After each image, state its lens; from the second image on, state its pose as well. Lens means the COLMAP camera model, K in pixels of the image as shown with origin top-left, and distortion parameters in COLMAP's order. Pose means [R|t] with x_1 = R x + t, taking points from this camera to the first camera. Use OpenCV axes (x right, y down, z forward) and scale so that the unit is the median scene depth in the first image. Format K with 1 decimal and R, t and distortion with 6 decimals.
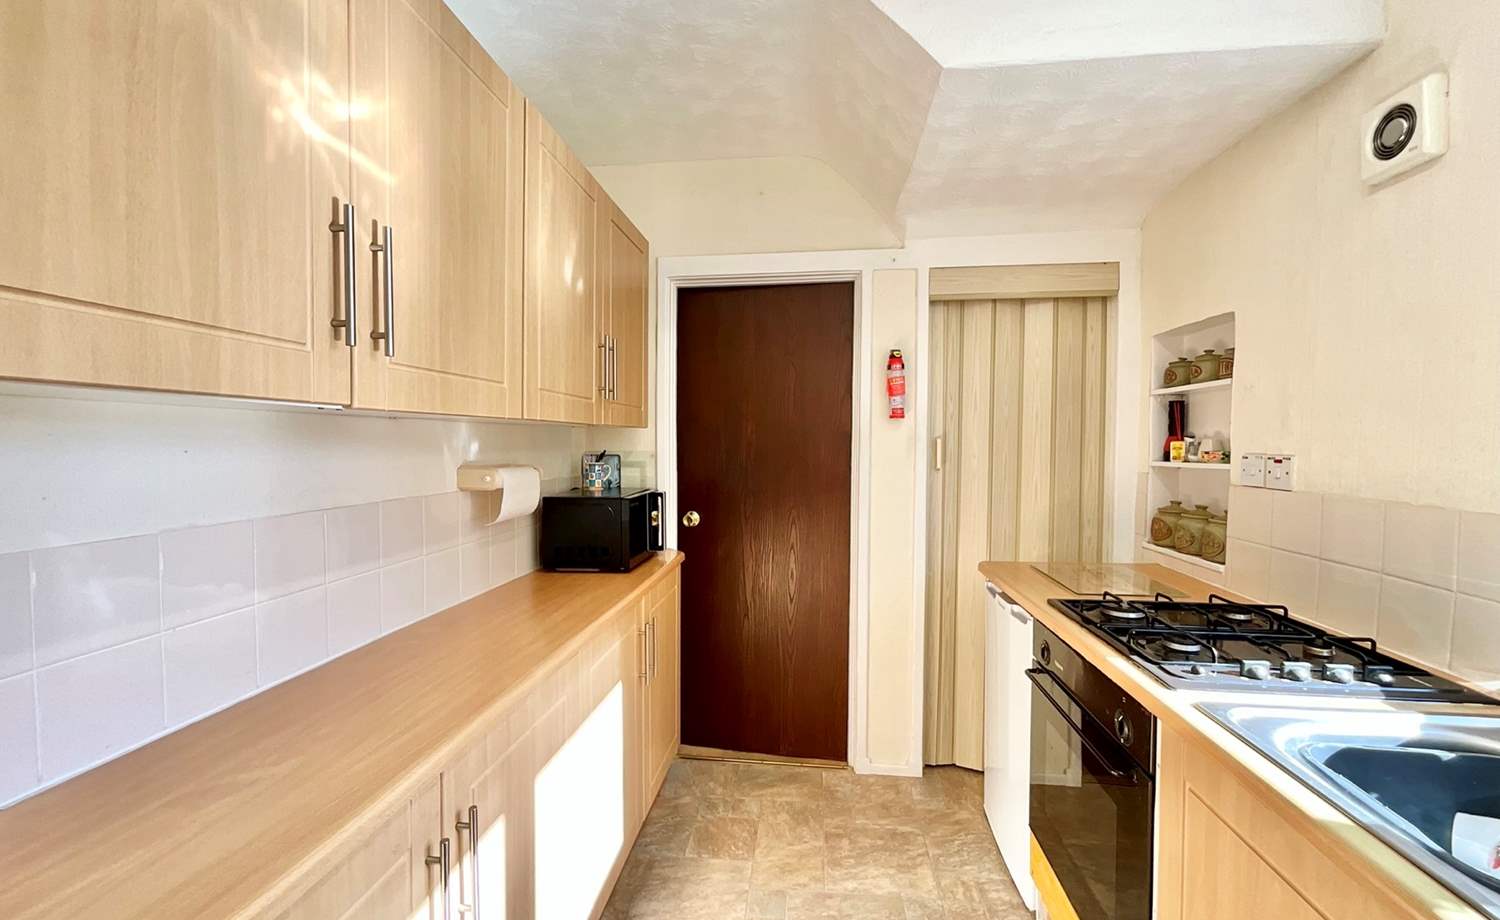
lens RADIAL K [[613.1, 0, 752.6], [0, 613.1, 465.5], [0, 0, 1]] dist [-0.003890, 0.000309]
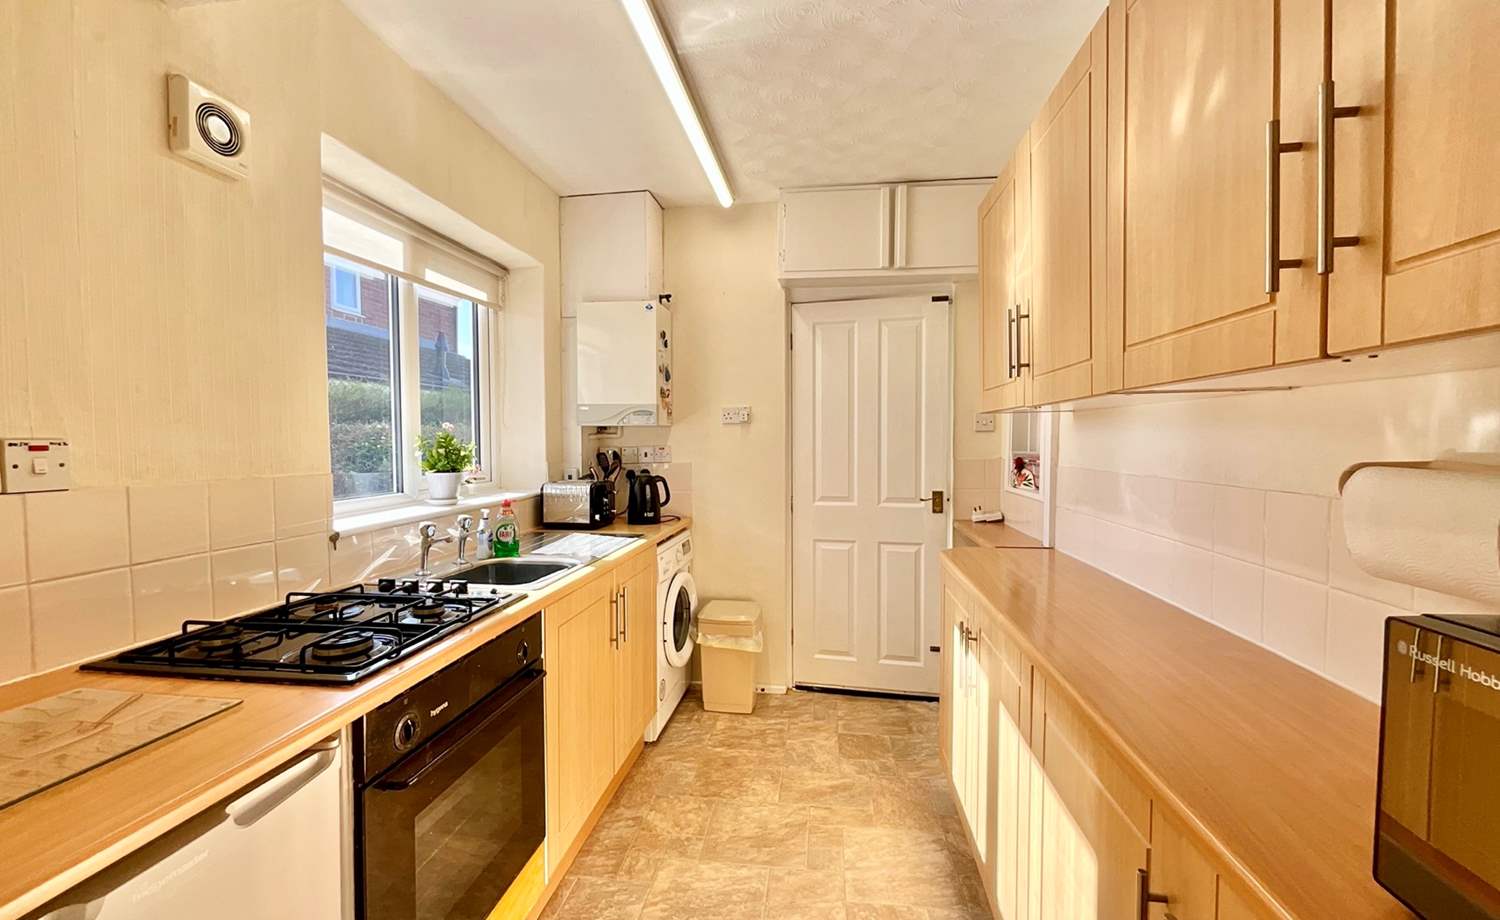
lens RADIAL K [[613.1, 0, 747.4], [0, 613.1, 456.6], [0, 0, 1]] dist [-0.003890, 0.000309]
pose [[-0.999816, -0.001721, 0.019123, 0.130740], [-0.001385, 0.999844, 0.017599, -0.012767], [-0.019151, 0.017569, -0.999662, 1.917724]]
